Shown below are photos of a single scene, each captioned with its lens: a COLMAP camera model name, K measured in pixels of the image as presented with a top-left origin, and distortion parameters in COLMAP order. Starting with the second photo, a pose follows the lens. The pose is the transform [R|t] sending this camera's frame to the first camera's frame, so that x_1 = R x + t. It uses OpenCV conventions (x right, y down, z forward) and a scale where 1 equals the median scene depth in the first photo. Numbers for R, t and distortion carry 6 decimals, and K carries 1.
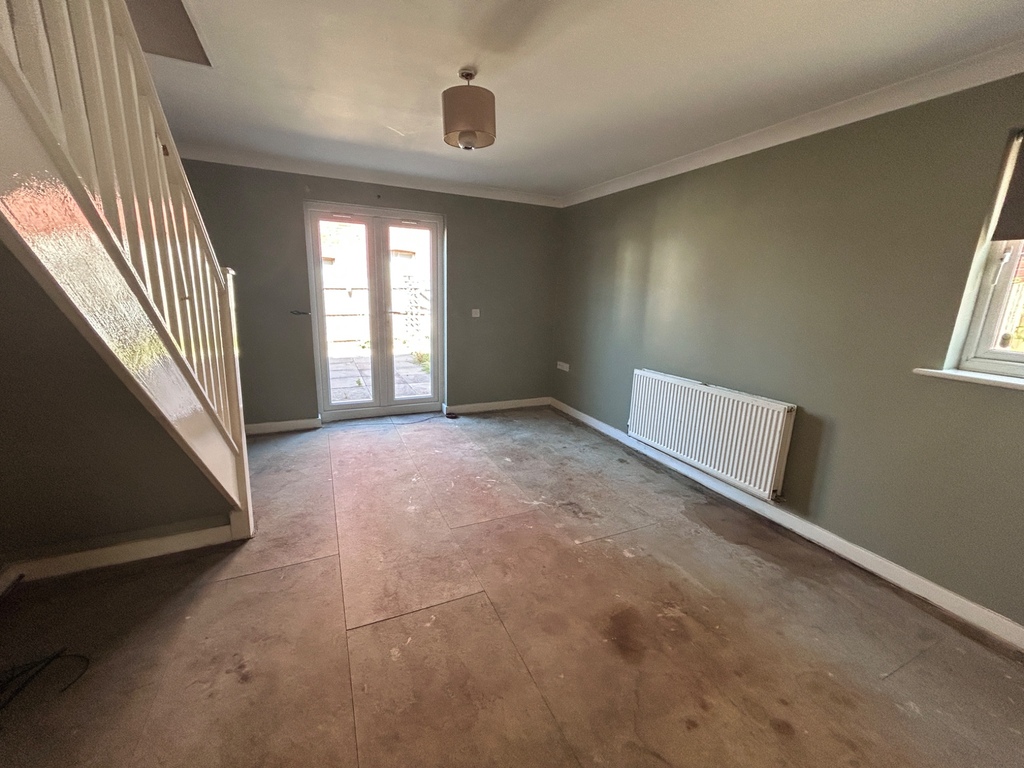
lens RADIAL K [[411.1, 0, 510.8], [0, 411.1, 381.7], [0, 0, 1]] dist [-0.002690, 0.001184]
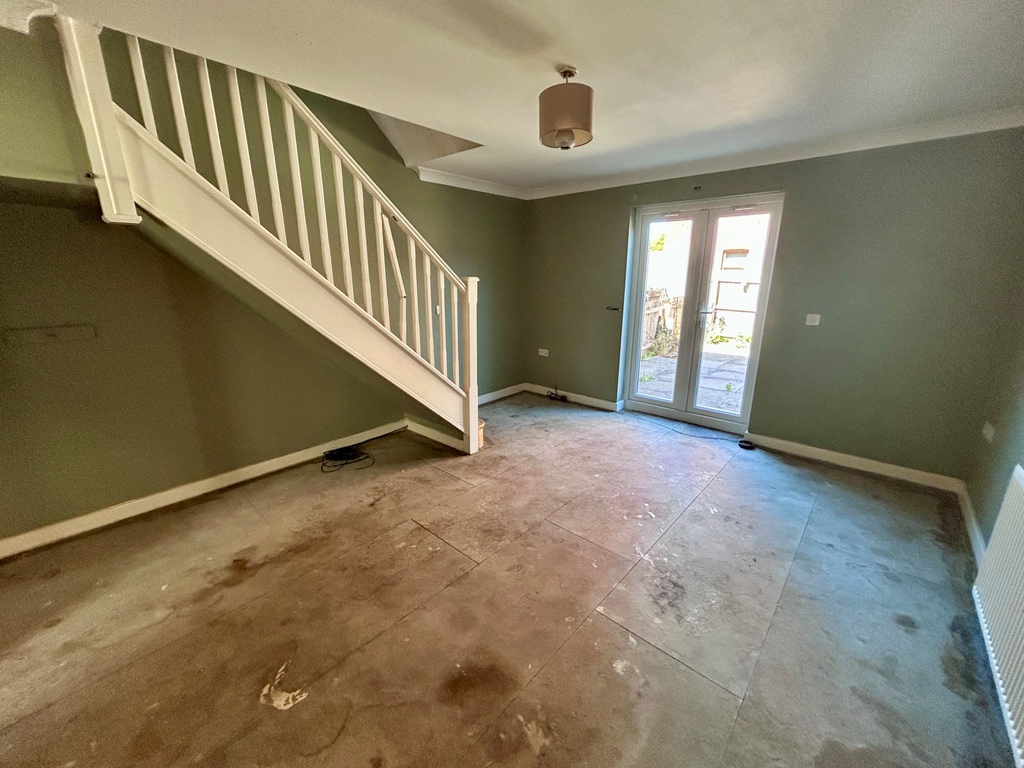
lens RADIAL K [[411.1, 0, 512.6], [0, 411.1, 381.5], [0, 0, 1]] dist [-0.002690, 0.001184]
pose [[0.394566, 0.201773, -0.896440, 0.507658], [-0.190049, 0.972418, 0.135224, -0.081297], [0.898999, 0.117012, 0.422029, 0.323582]]
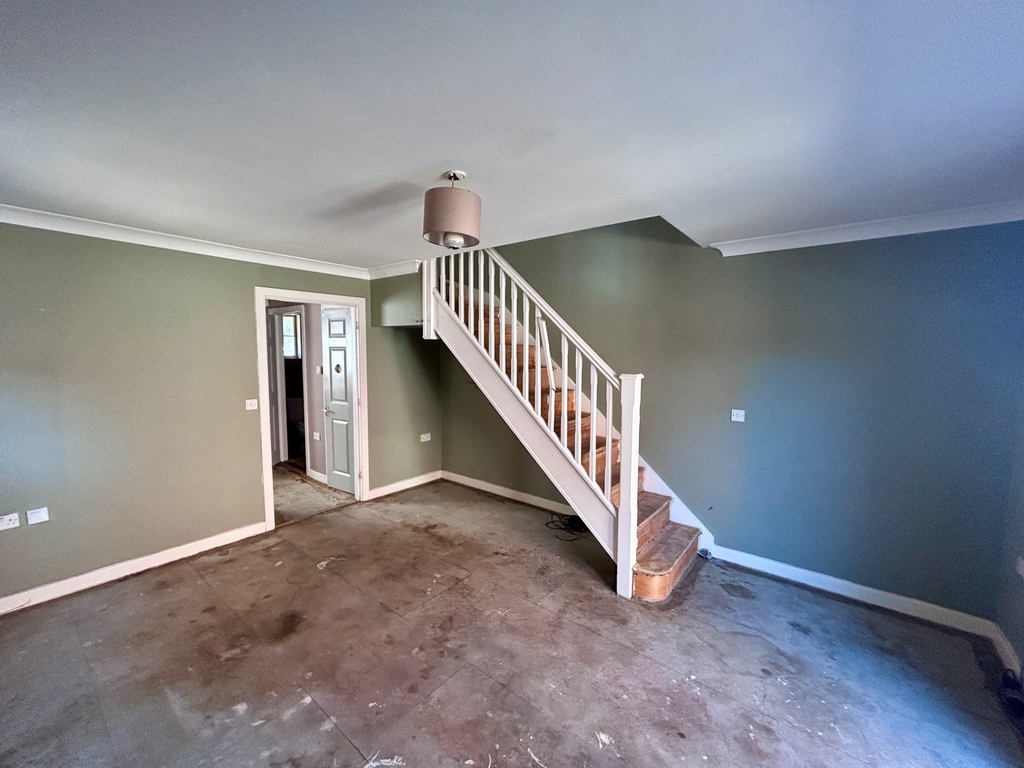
lens RADIAL K [[411.1, 0, 515.6], [0, 411.1, 385.9], [0, 0, 1]] dist [-0.002690, 0.001184]
pose [[-0.890701, -0.001897, -0.454586, 0.116064], [-0.138804, 0.953370, 0.267990, -0.325753], [0.432880, 0.301797, -0.849431, 1.176330]]
